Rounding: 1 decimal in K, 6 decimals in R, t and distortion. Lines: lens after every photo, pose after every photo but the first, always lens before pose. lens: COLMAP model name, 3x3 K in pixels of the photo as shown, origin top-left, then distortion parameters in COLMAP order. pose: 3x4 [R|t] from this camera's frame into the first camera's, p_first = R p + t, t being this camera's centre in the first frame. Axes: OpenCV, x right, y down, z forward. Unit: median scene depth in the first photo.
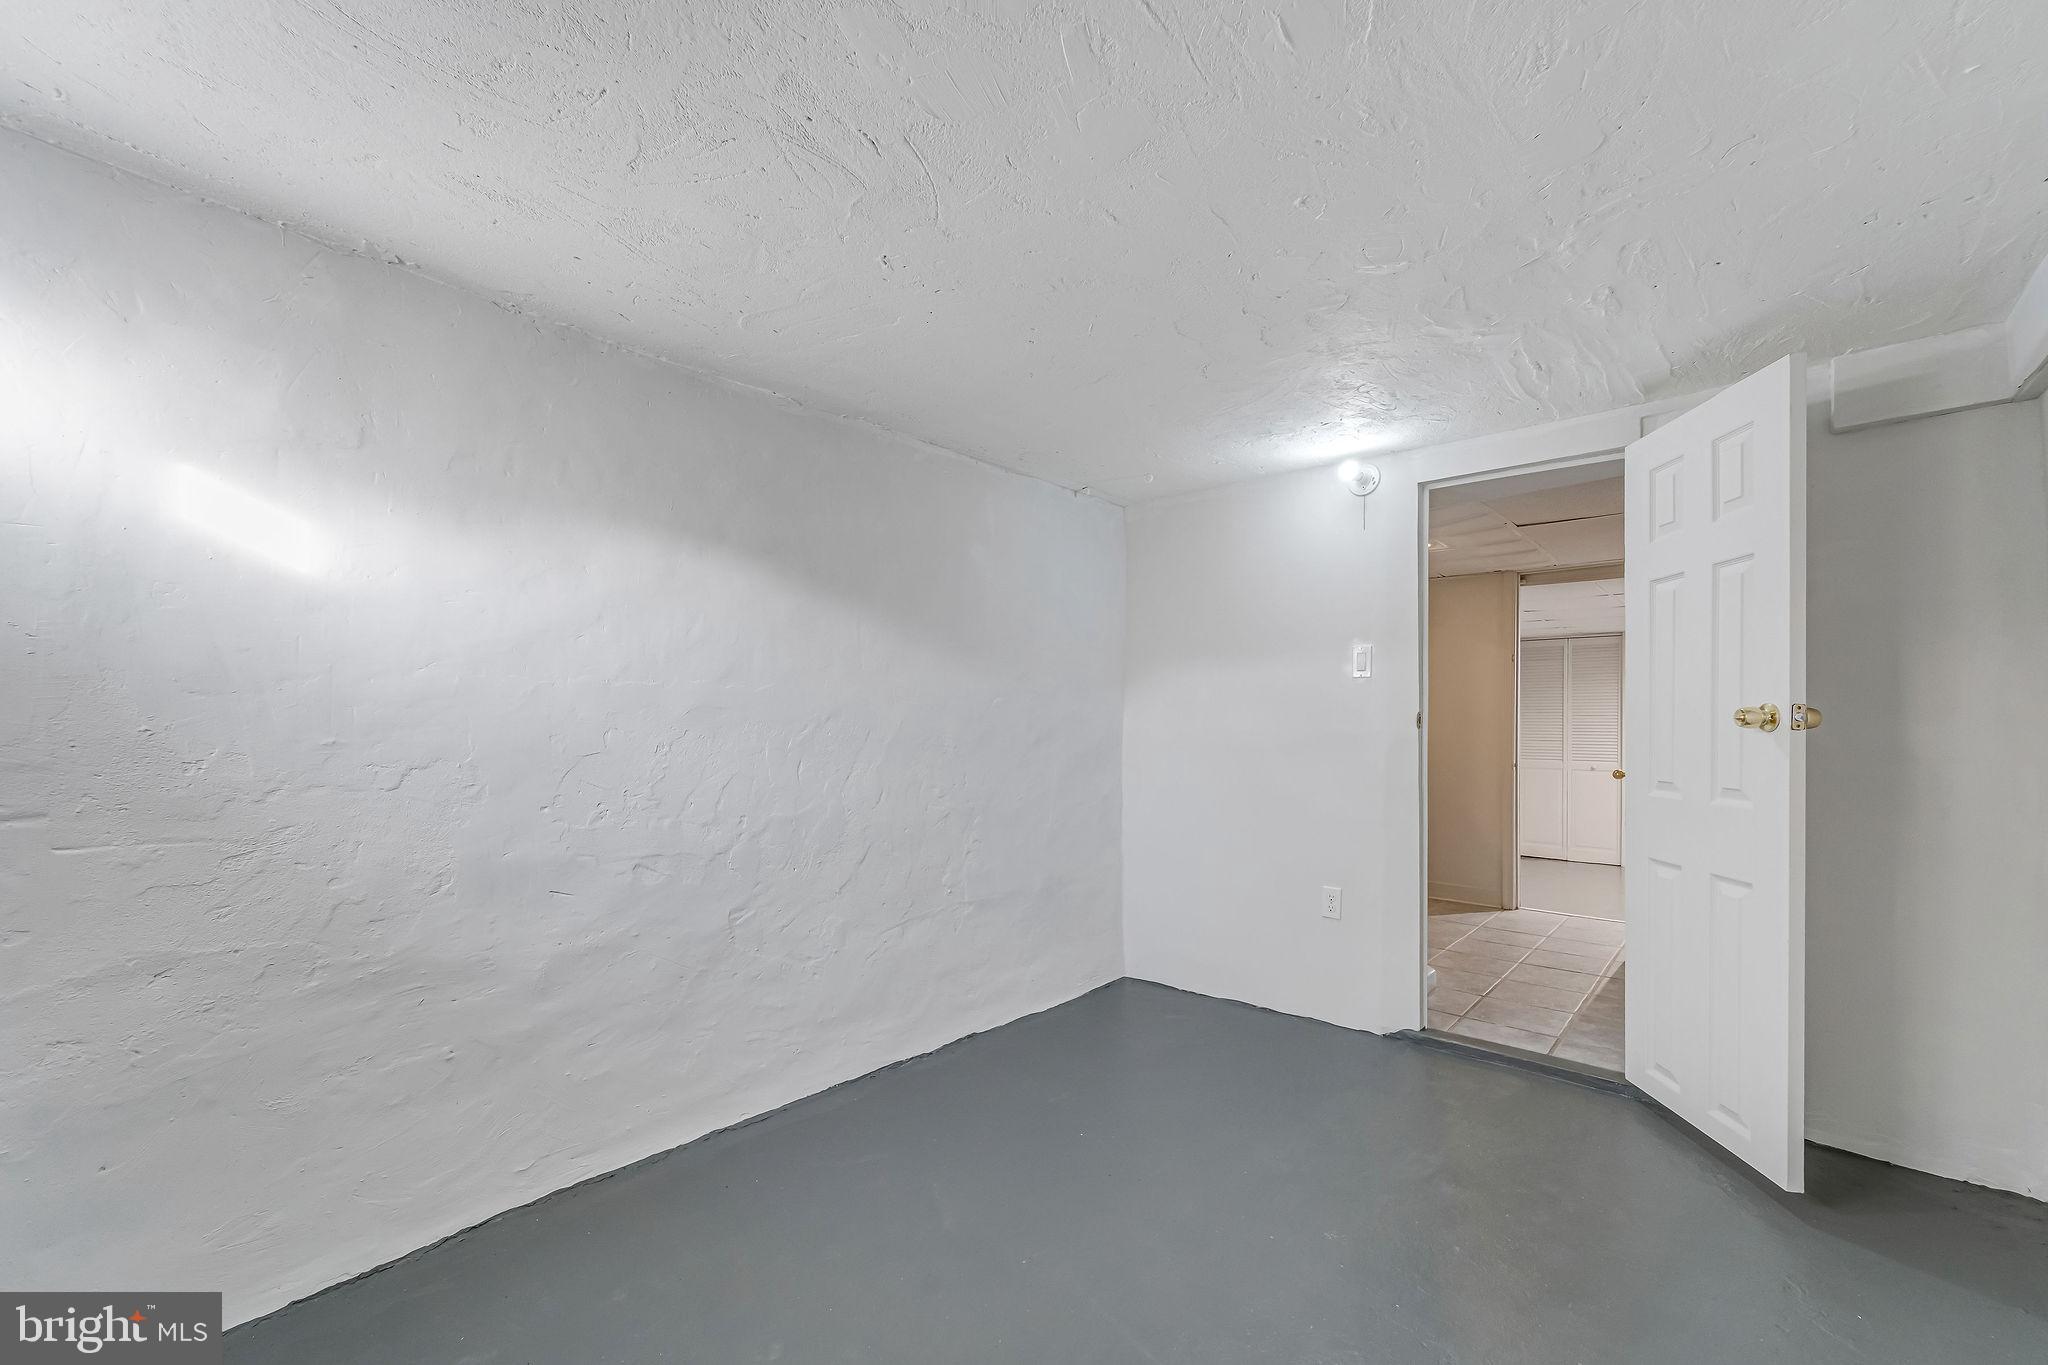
lens RADIAL K [[828.0, 0, 1022.0], [0, 828.0, 707.4], [0, 0, 1]] dist [0.002071, 0.000145]
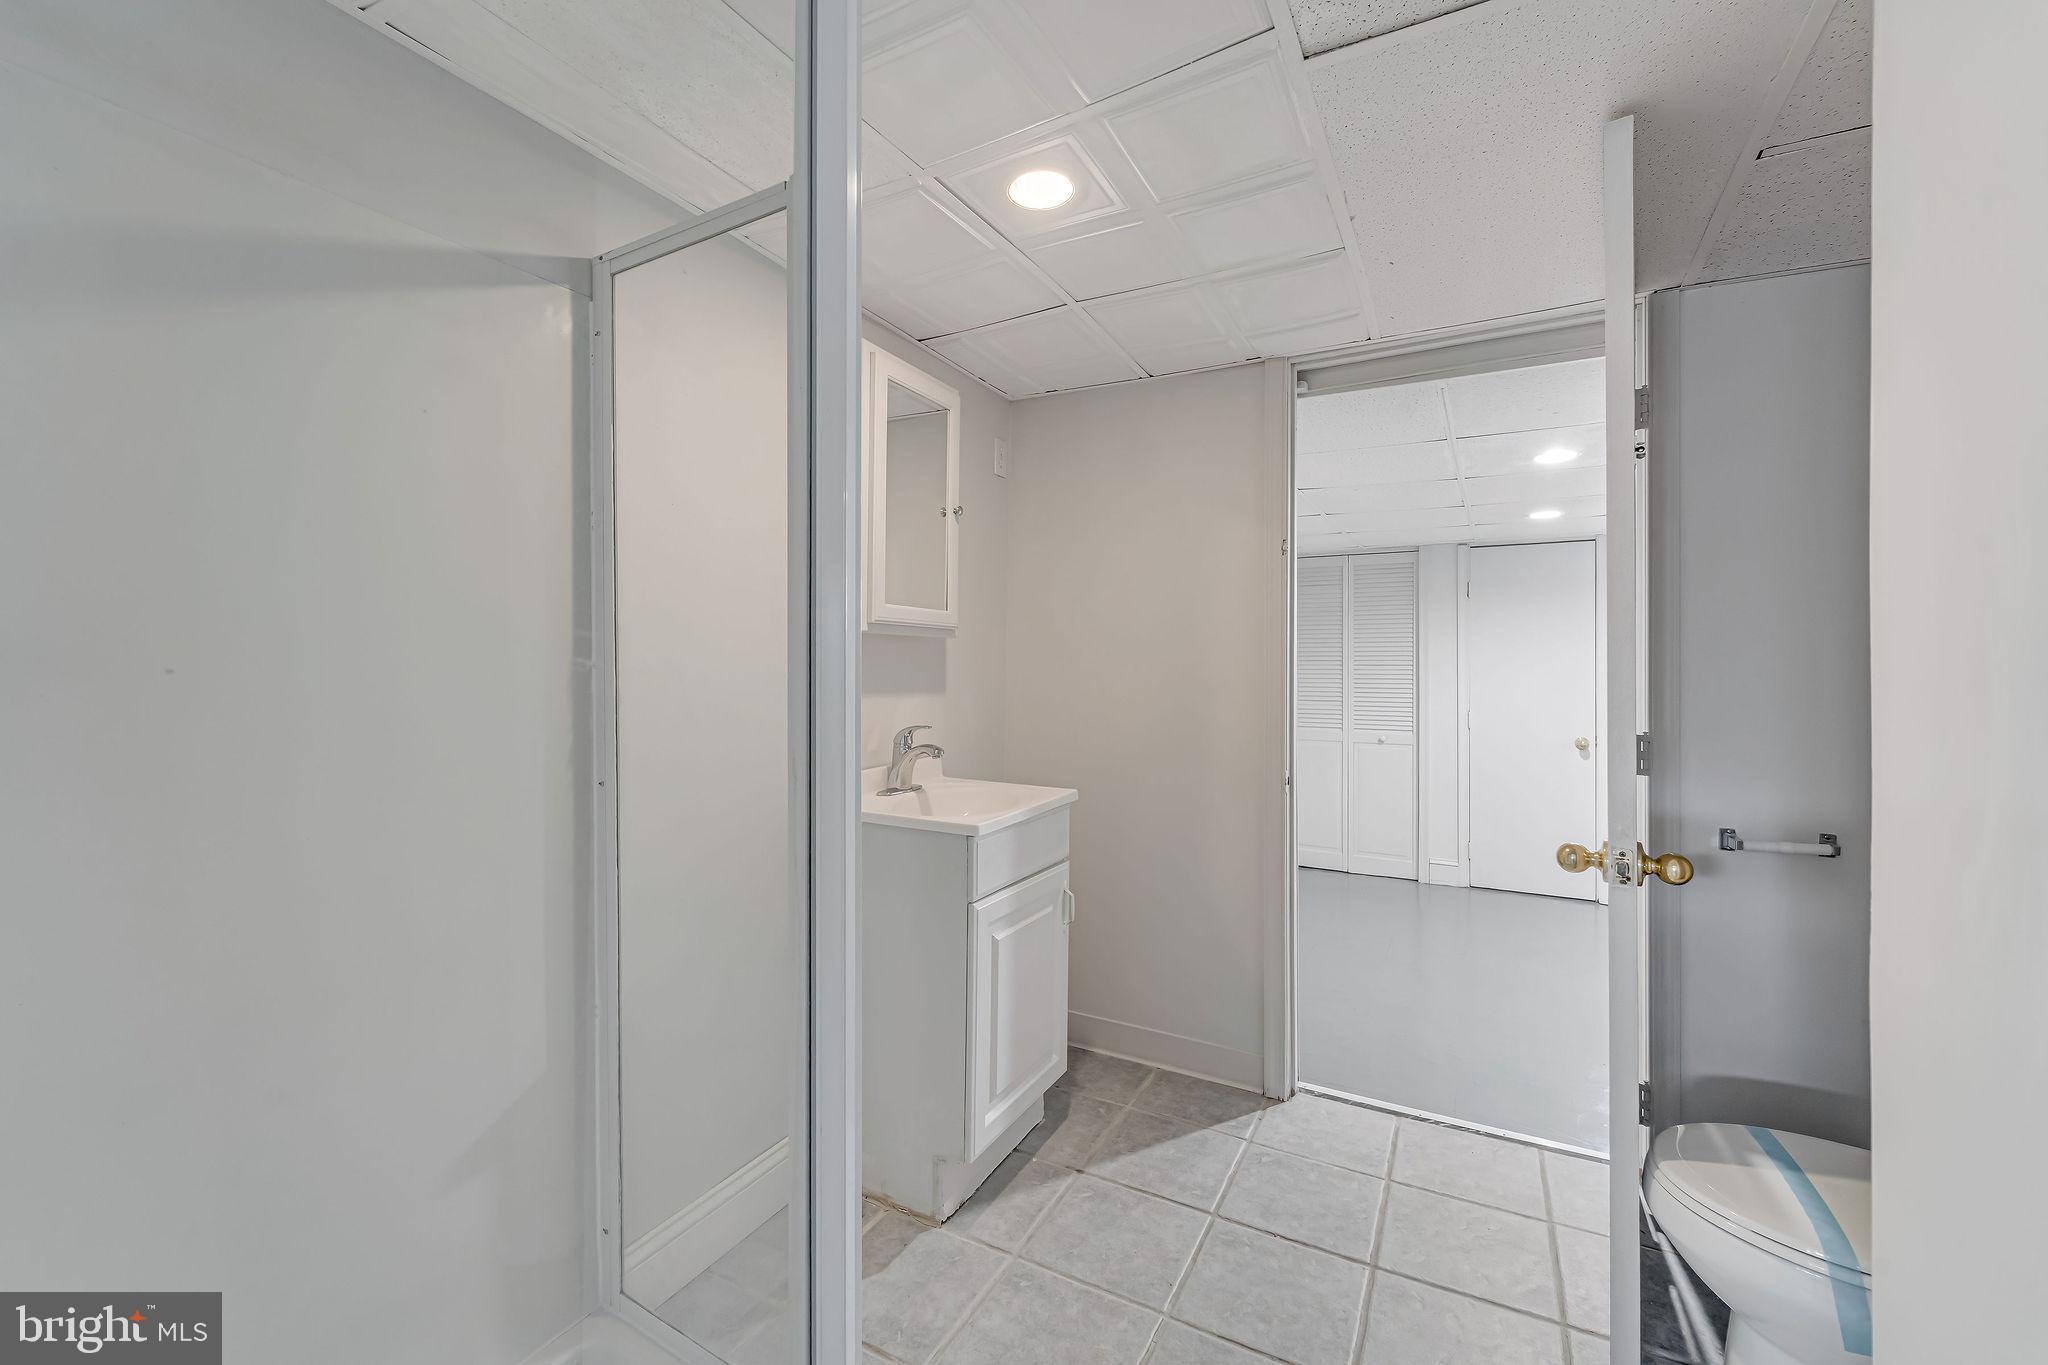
lens RADIAL K [[835.8, 0, 1031.5], [0, 835.8, 671.0], [0, 0, 1]] dist [0.000000, -0.000068]
pose [[0.968363, -0.010634, 0.249321, 0.228157], [0.006384, 0.999820, 0.017849, 0.000205], [-0.249466, -0.015693, 0.968257, 0.392108]]
